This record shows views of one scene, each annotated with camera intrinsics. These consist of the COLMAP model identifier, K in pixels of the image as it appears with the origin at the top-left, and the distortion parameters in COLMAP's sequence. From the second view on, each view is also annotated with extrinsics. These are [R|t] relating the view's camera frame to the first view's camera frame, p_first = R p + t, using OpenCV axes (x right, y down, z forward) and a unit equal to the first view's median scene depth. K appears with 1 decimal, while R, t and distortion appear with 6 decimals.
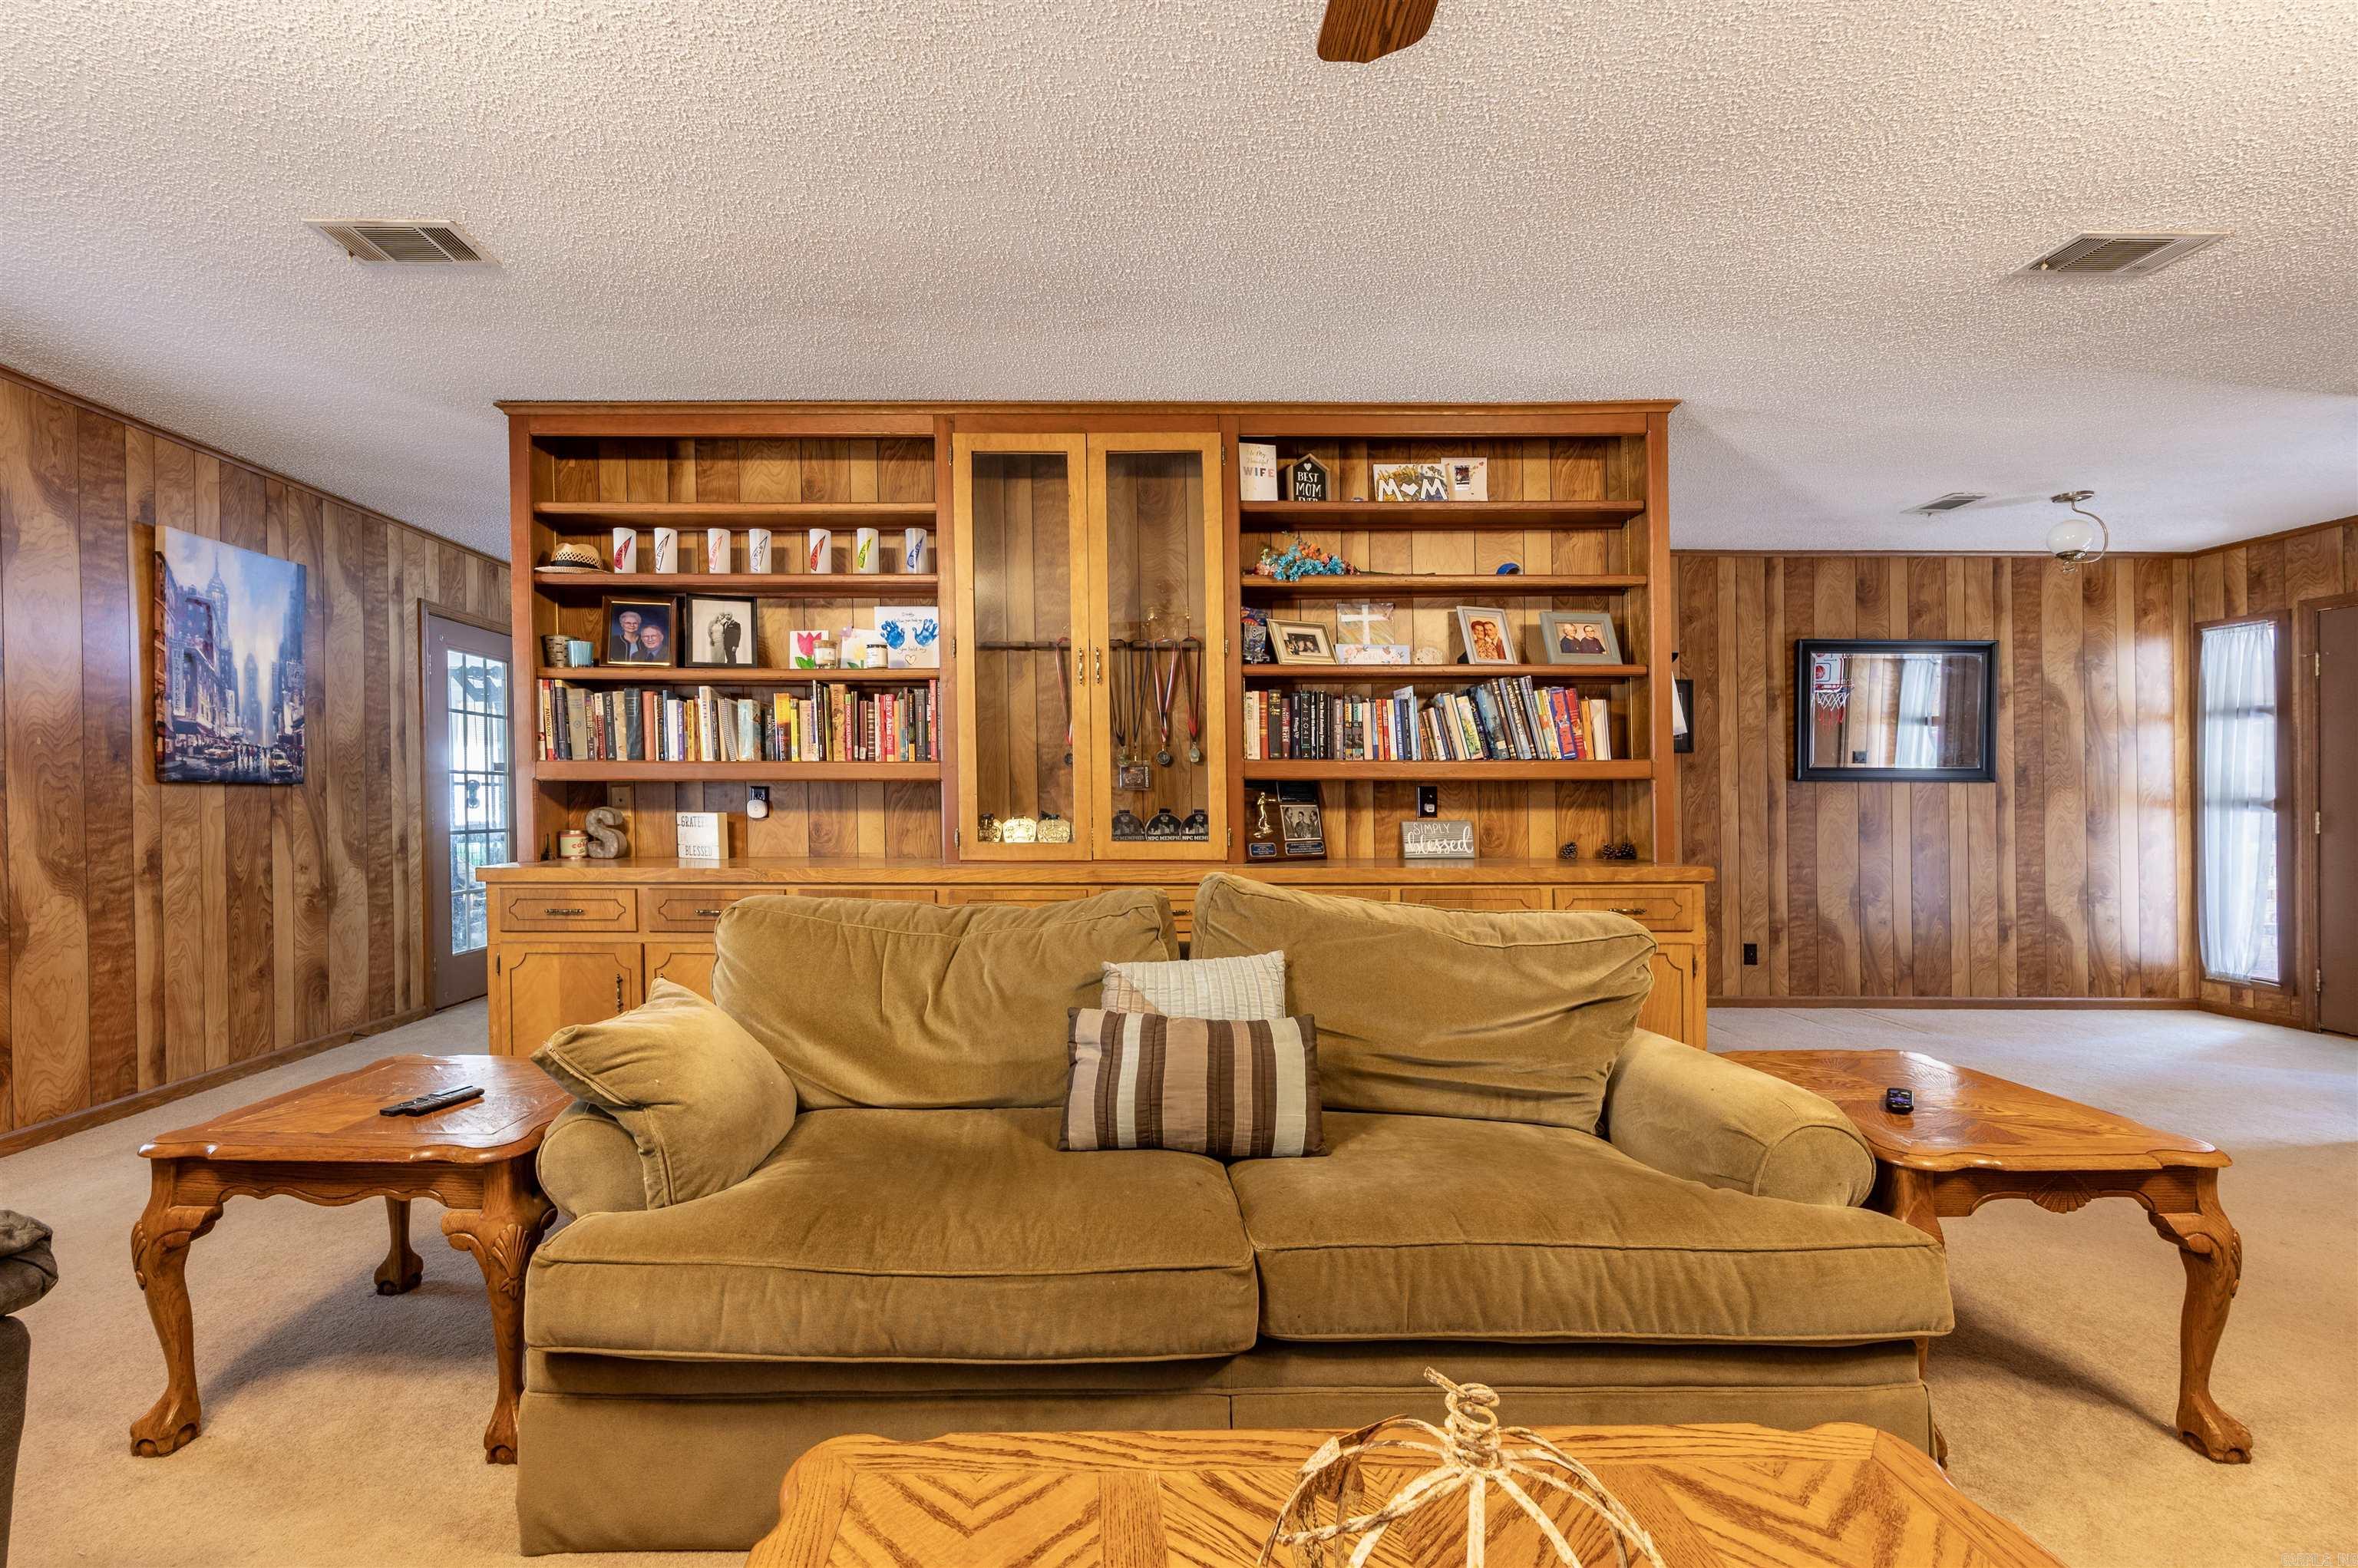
lens RADIAL K [[954.1, 0, 1111.9], [0, 954.1, 796.5], [0, 0, 1]] dist [-0.000425, -0.000044]
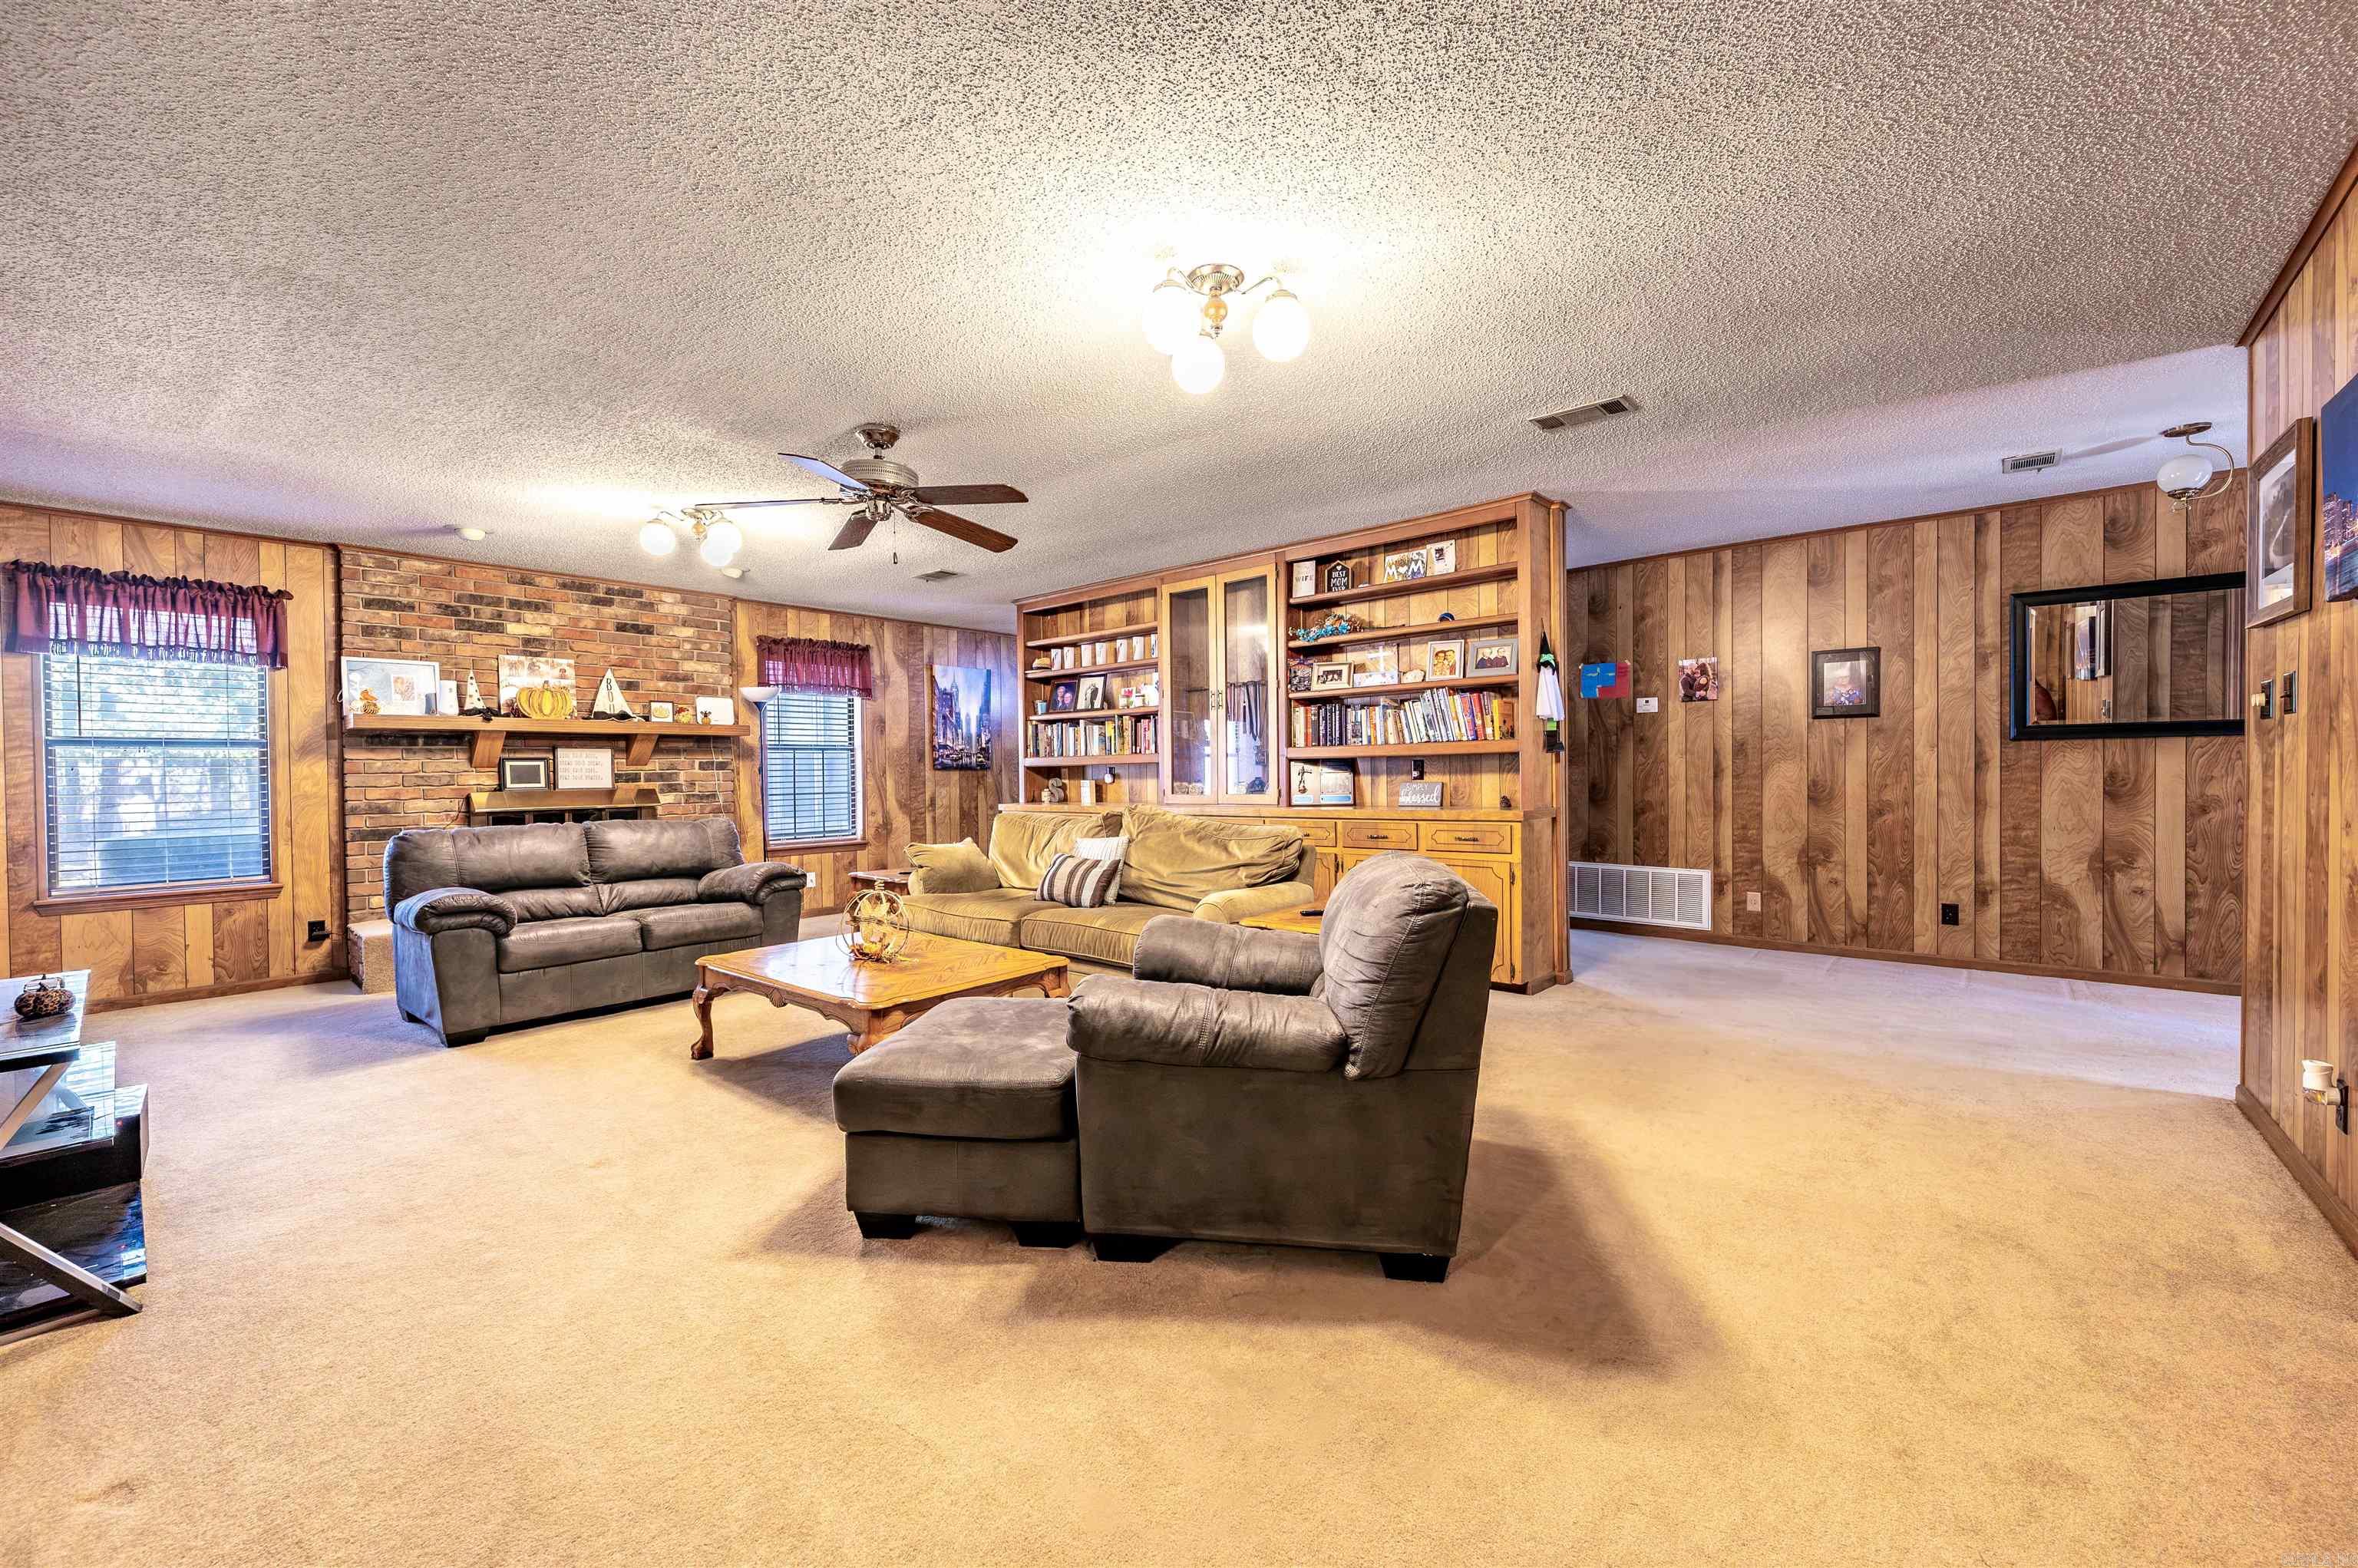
lens RADIAL K [[928.4, 0, 1180.4], [0, 928.4, 780.3], [0, 0, 1]] dist [-0.001106, -0.000133]
pose [[0.758920, -0.008131, -0.651133, 1.019082], [0.016259, 0.999847, 0.006465, 0.007008], [0.650980, -0.015493, 0.758936, -0.394185]]
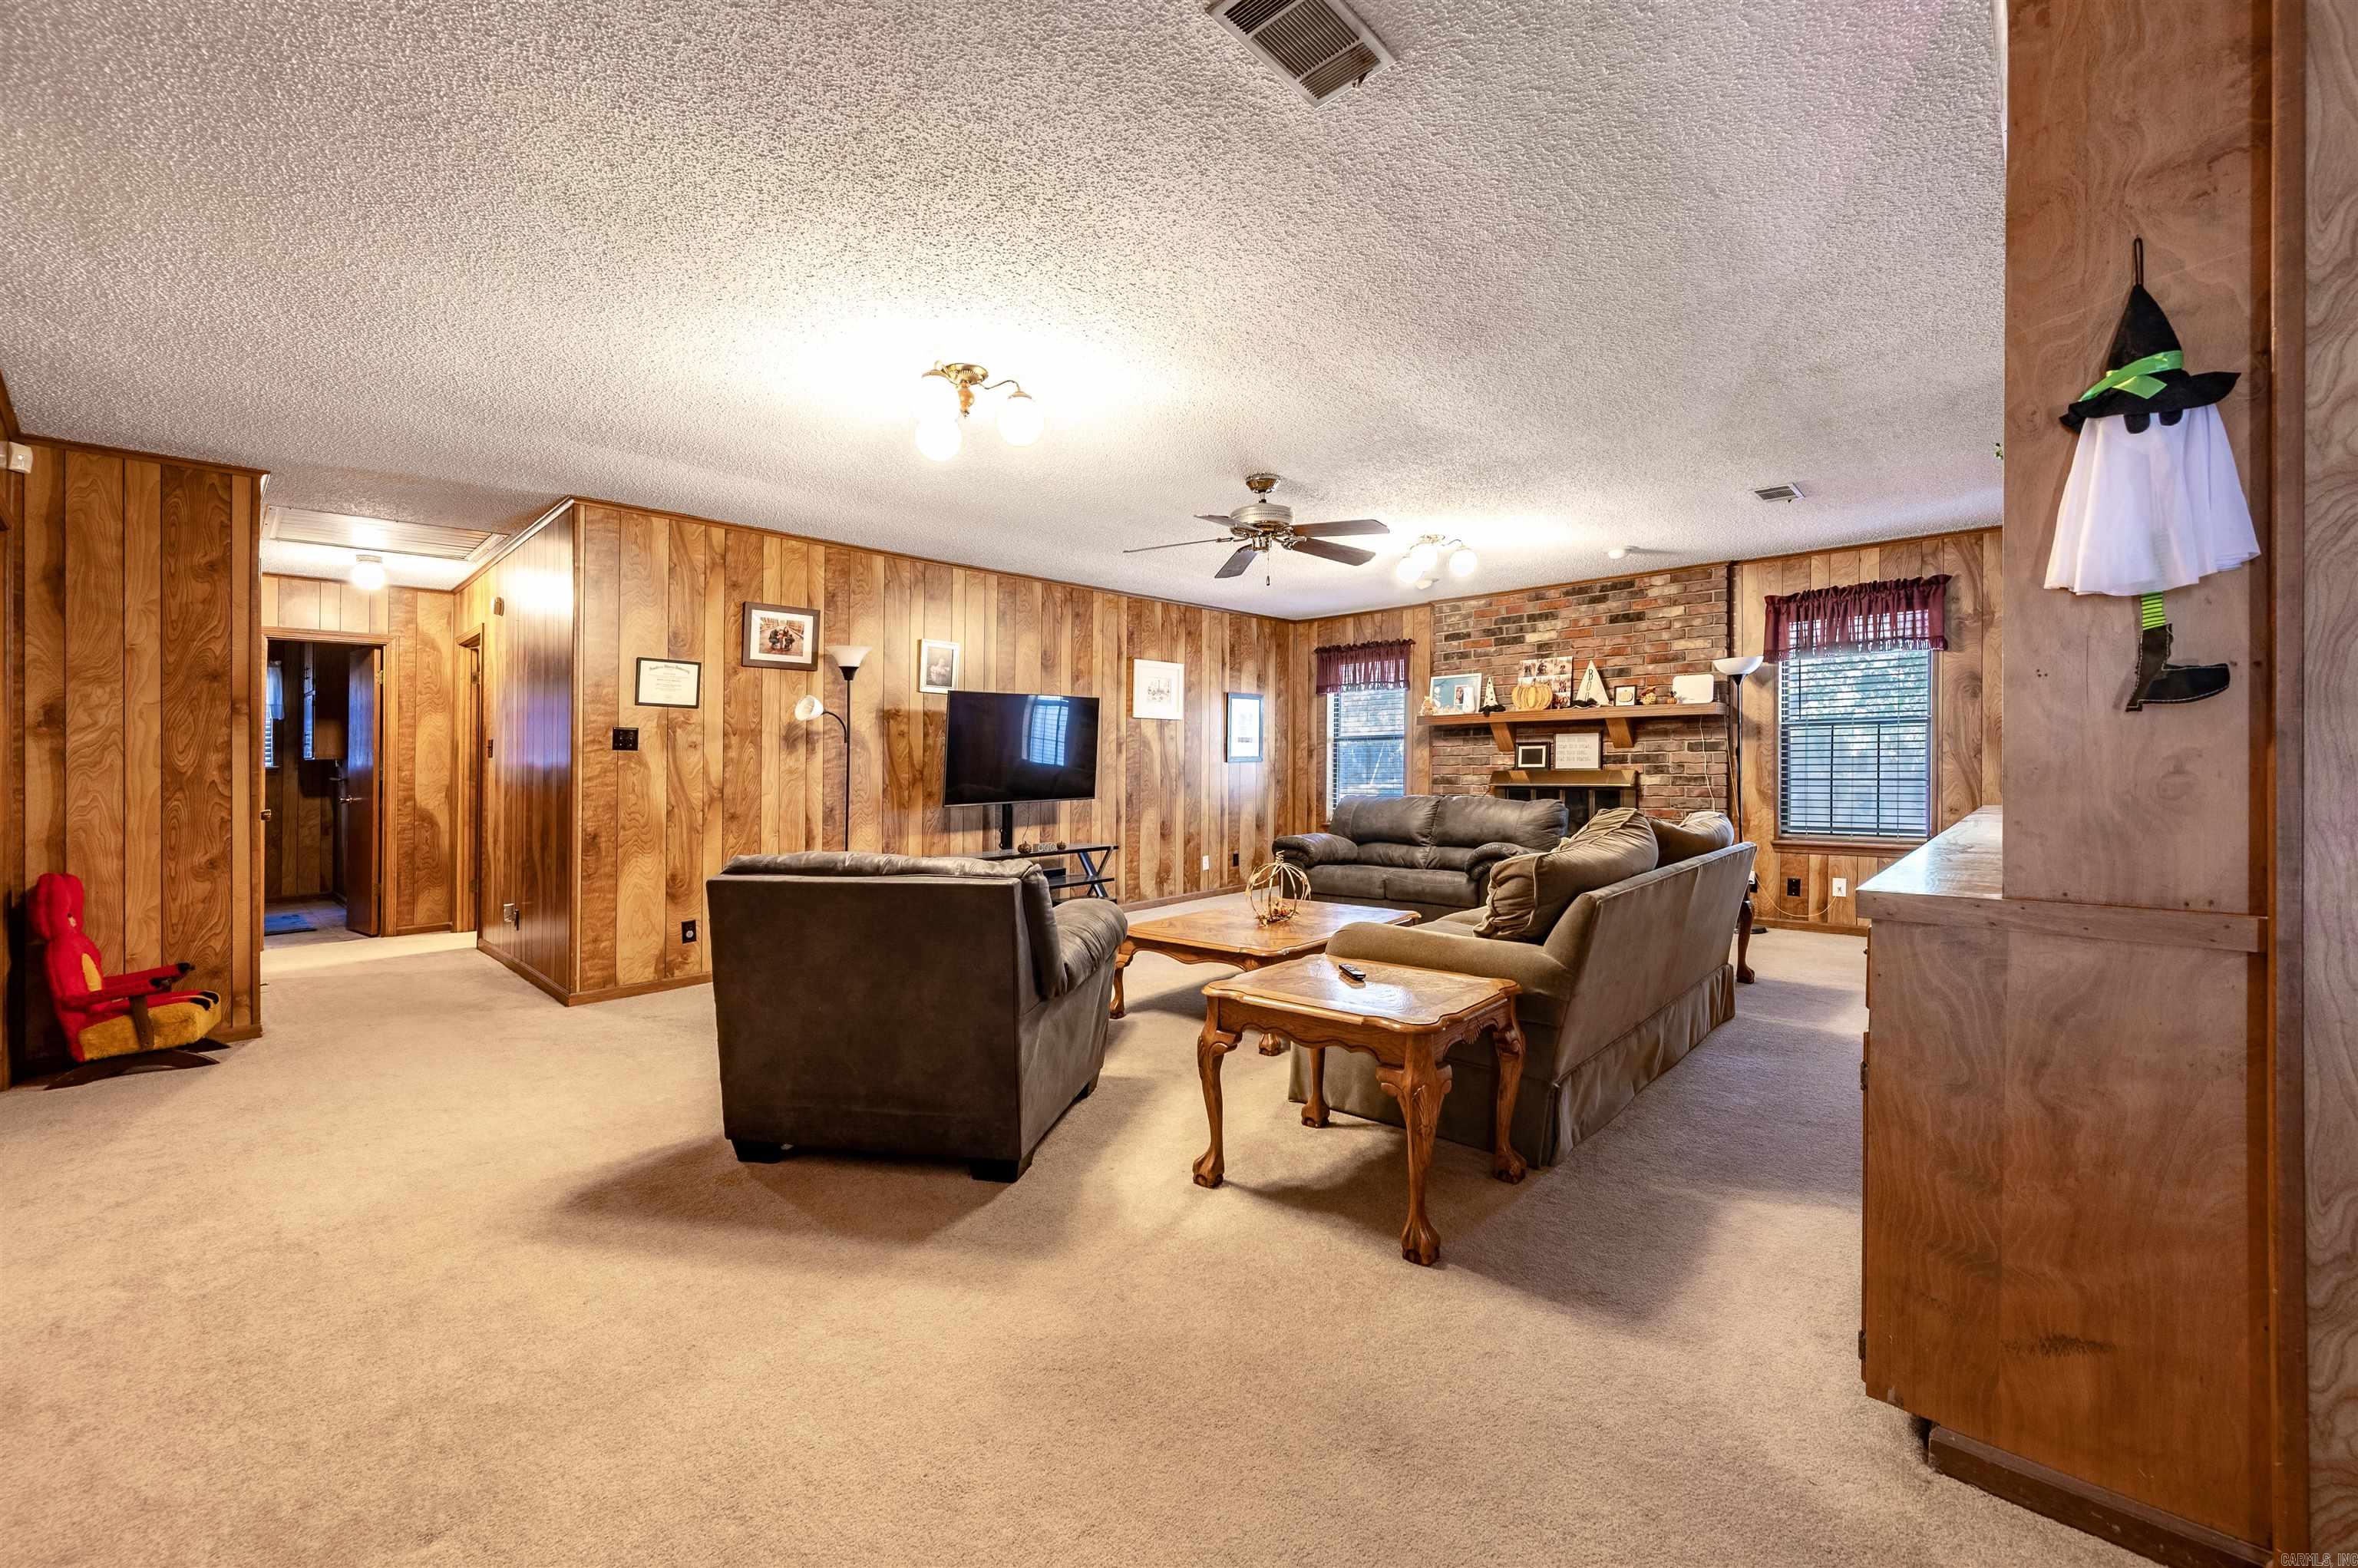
lens RADIAL K [[941.4, 0, 1178.6], [0, 941.4, 765.4], [0, 0, 1]] dist [-0.000539, -0.000169]
pose [[-0.675209, 0.004308, -0.737613, 1.087427], [0.008113, 0.999966, -0.001586, 0.004320], [0.737581, -0.007055, -0.675221, 0.931081]]
